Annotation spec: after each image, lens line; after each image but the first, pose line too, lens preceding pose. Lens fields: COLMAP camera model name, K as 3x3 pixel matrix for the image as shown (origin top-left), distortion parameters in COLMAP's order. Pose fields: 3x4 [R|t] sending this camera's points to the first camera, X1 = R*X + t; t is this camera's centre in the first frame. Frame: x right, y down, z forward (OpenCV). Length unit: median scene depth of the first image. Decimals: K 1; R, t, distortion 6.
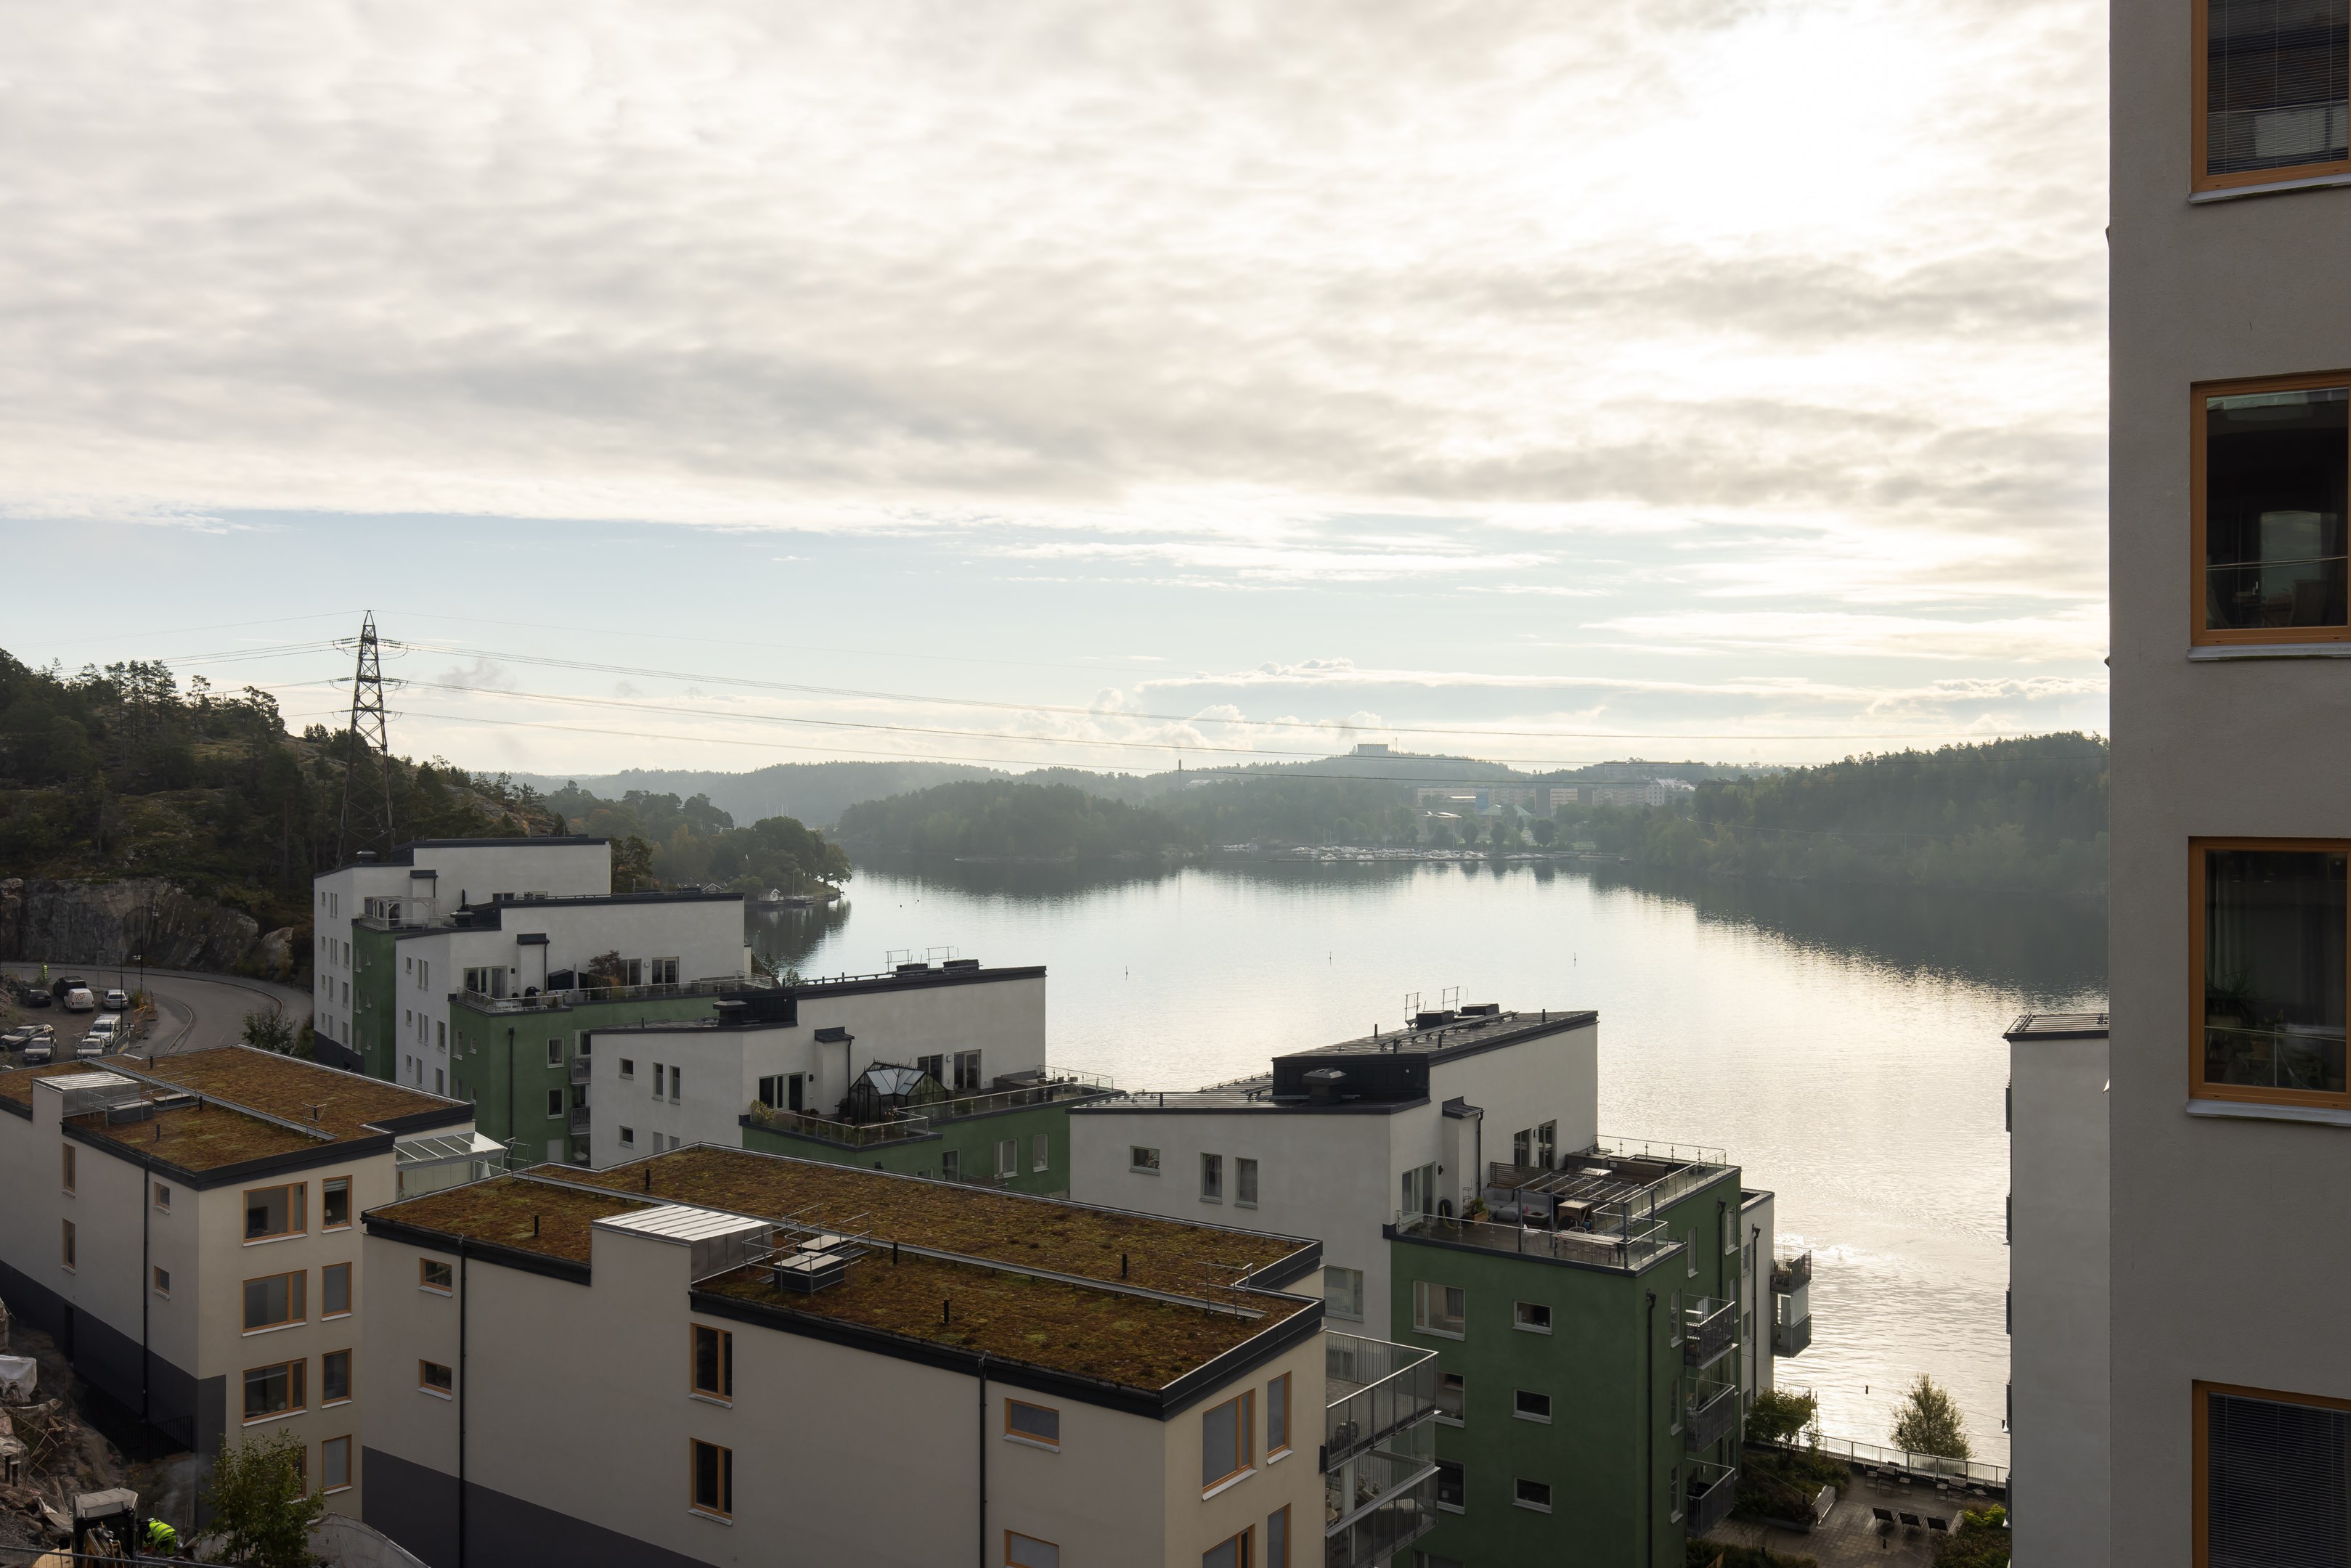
lens RADIAL K [[1871.5, 0, 1175.5], [0, 1871.5, 784.0], [0, 0, 1]] dist [0.000012, 0.006878]
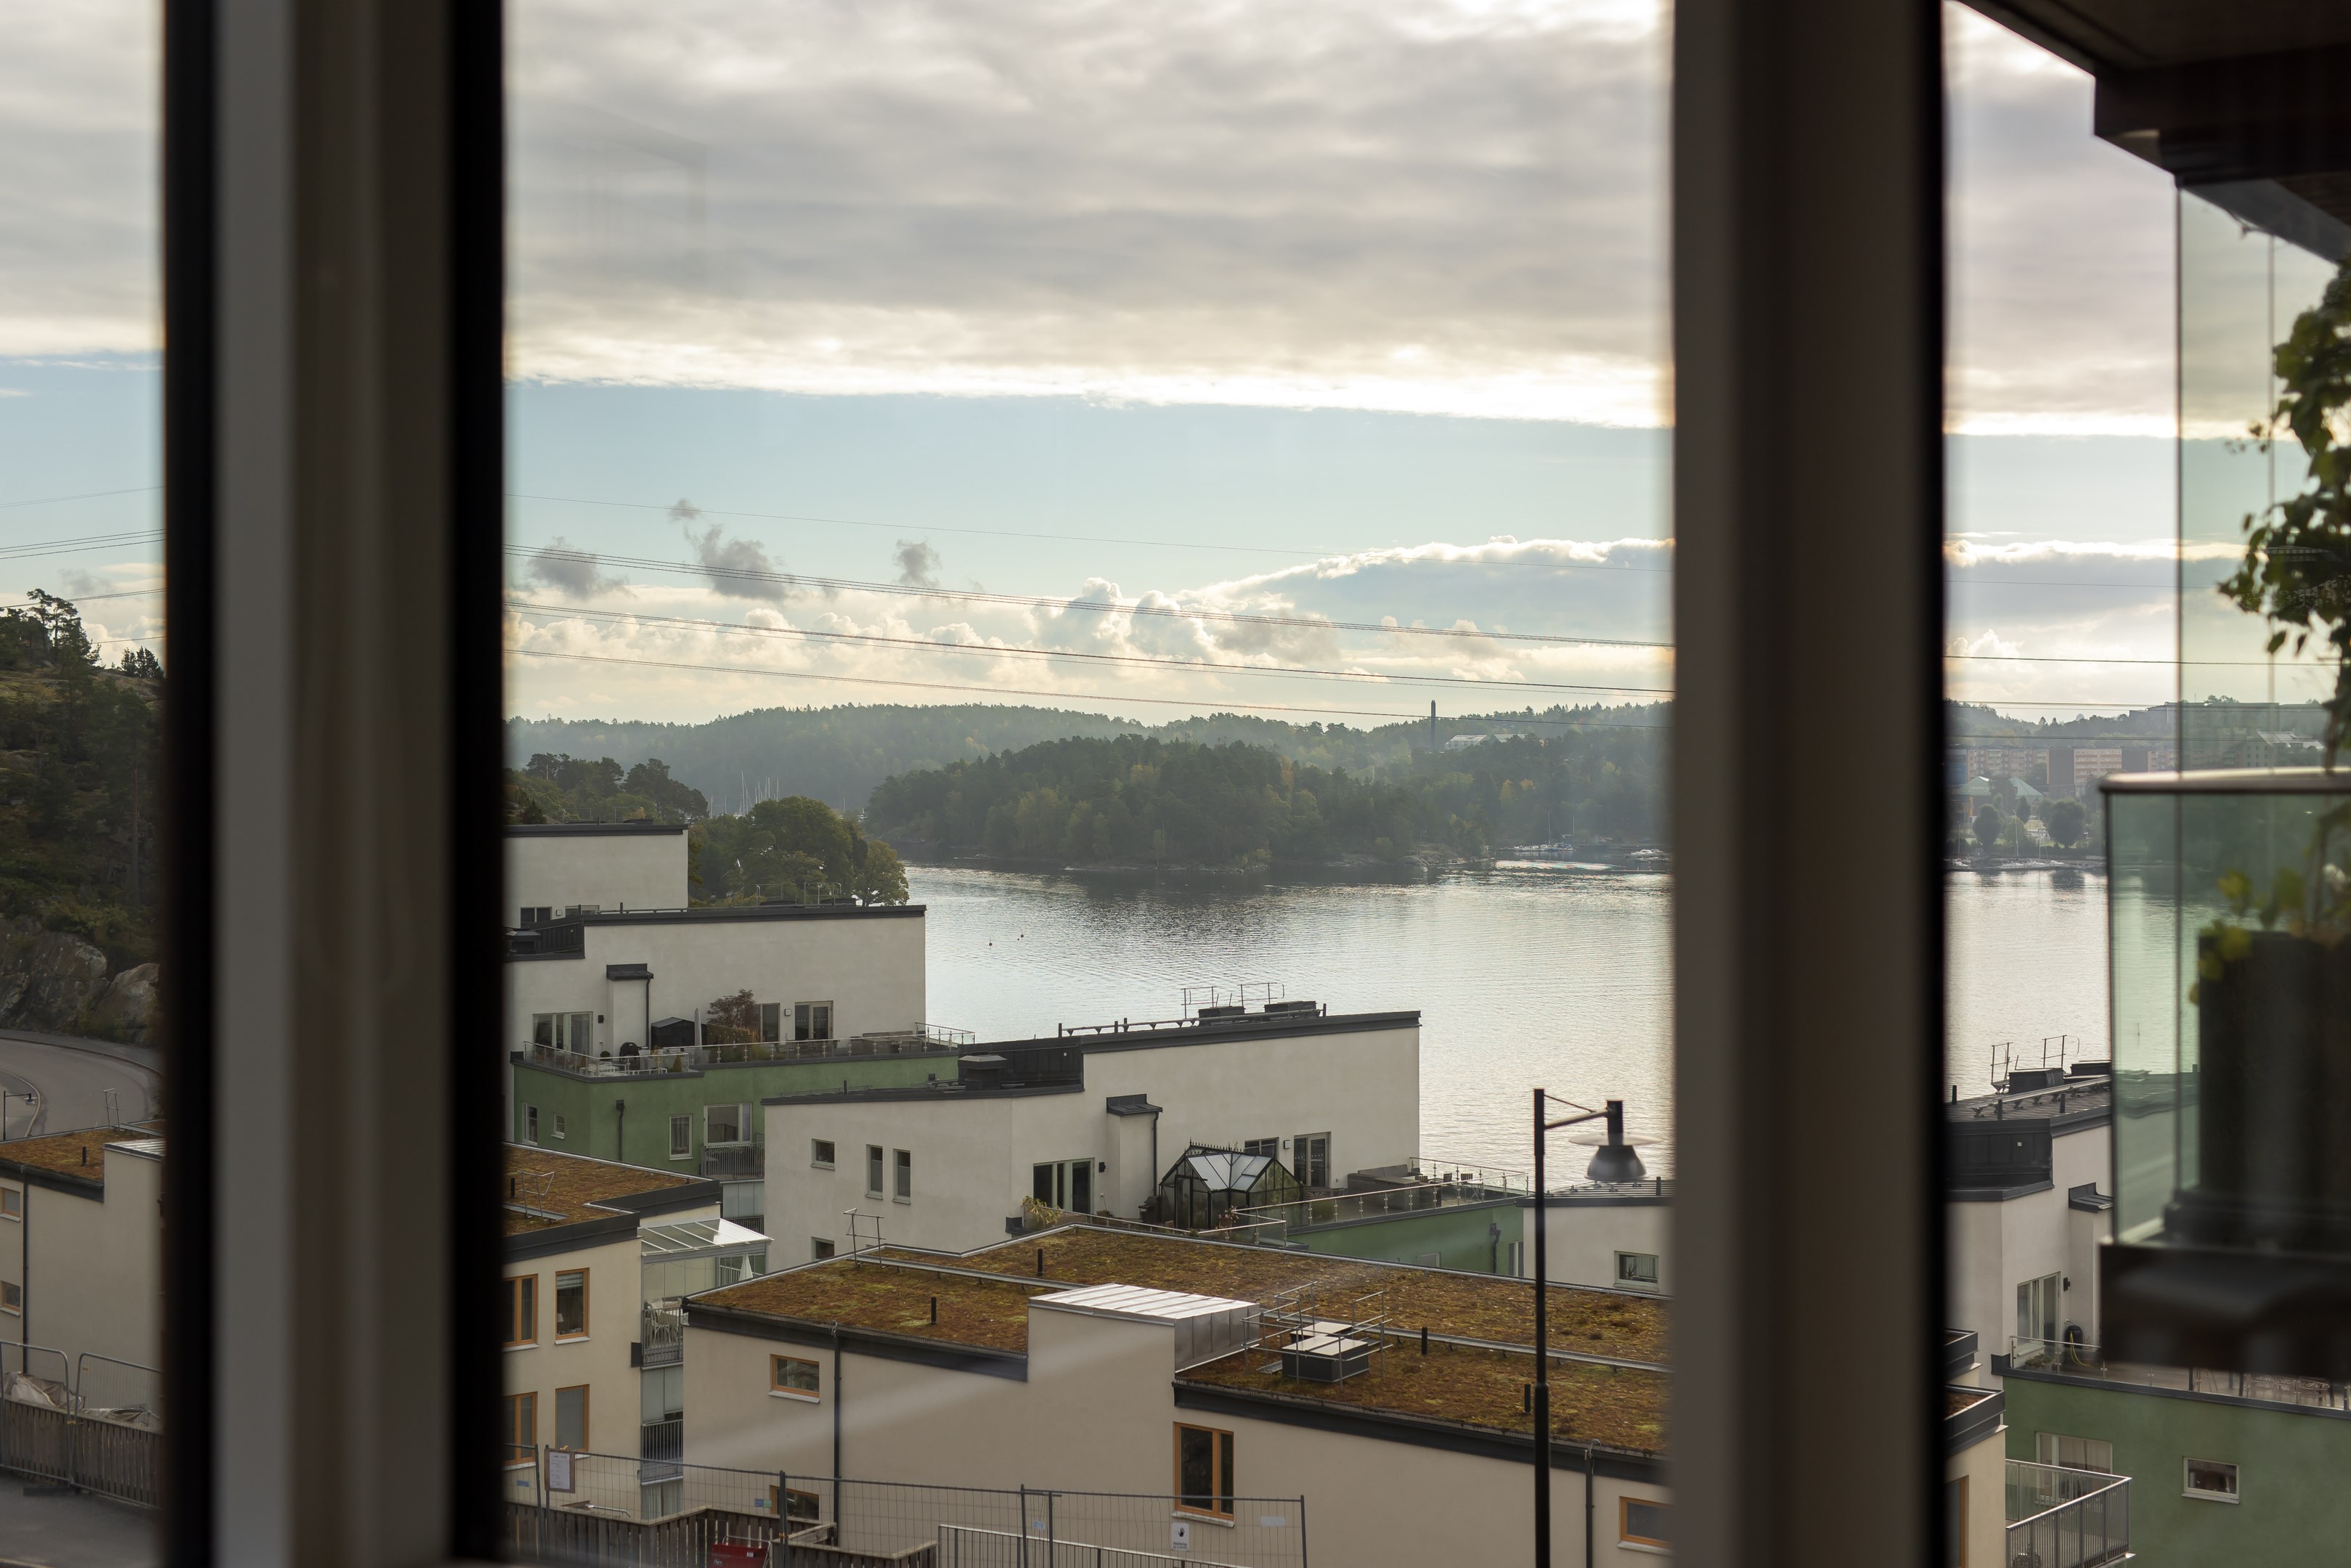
lens RADIAL K [[3253.5, 0, 1175.5], [0, 3253.5, 784.0], [0, 0, 1]] dist [-0.015248, 0.004100]
pose [[0.997833, 0.000047, -0.065792, -0.082772], [0.000801, 0.999917, 0.012856, 0.000485], [0.065787, -0.012881, 0.997751, -0.179959]]
